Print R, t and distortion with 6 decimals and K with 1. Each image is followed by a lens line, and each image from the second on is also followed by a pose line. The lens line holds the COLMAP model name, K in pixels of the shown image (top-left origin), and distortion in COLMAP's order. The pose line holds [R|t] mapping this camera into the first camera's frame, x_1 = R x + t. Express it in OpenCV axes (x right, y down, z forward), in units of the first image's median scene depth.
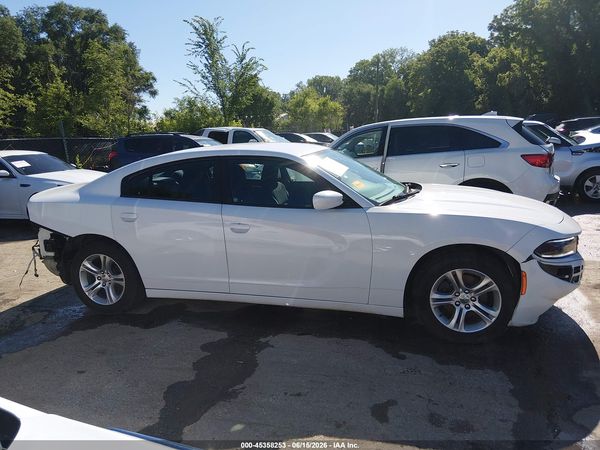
lens RADIAL K [[455.8, 0, 300.0], [0, 455.8, 225.0], [0, 0, 1]] dist [0.080926, -0.136265]
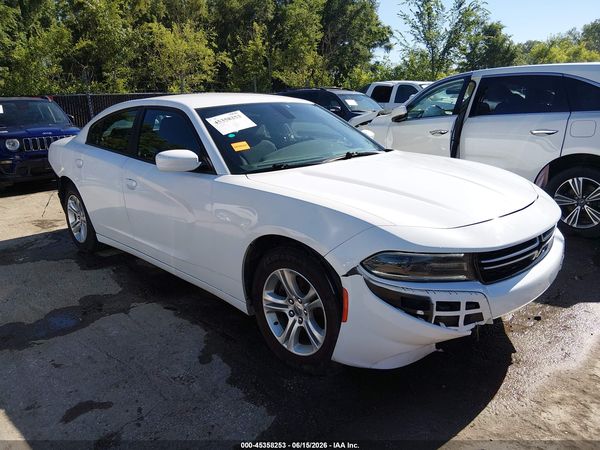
lens RADIAL K [[455.8, 0, 300.0], [0, 455.8, 225.0], [0, 0, 1]] dist [0.080926, -0.136265]
pose [[0.870399, 0.145734, -0.470285, 0.351161], [-0.103294, 0.987982, 0.114984, -0.030565], [0.481390, -0.051504, 0.874992, 0.183897]]
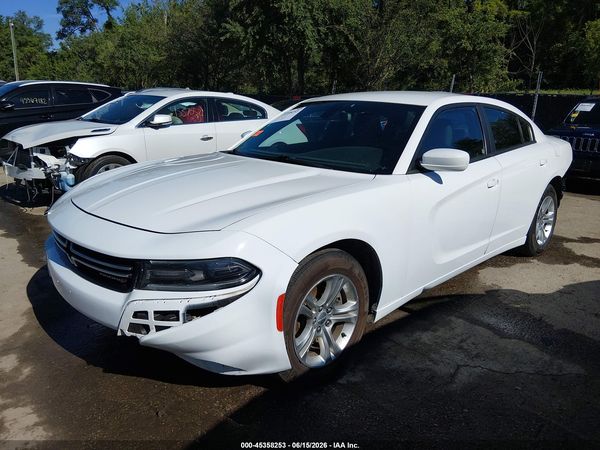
lens RADIAL K [[455.8, 0, 300.0], [0, 455.8, 225.0], [0, 0, 1]] dist [0.080926, -0.136265]
pose [[-0.486576, 0.257659, -0.834779, 0.537178], [-0.176285, 0.906908, 0.382676, -0.166242], [0.855668, 0.333360, -0.395858, 0.831176]]
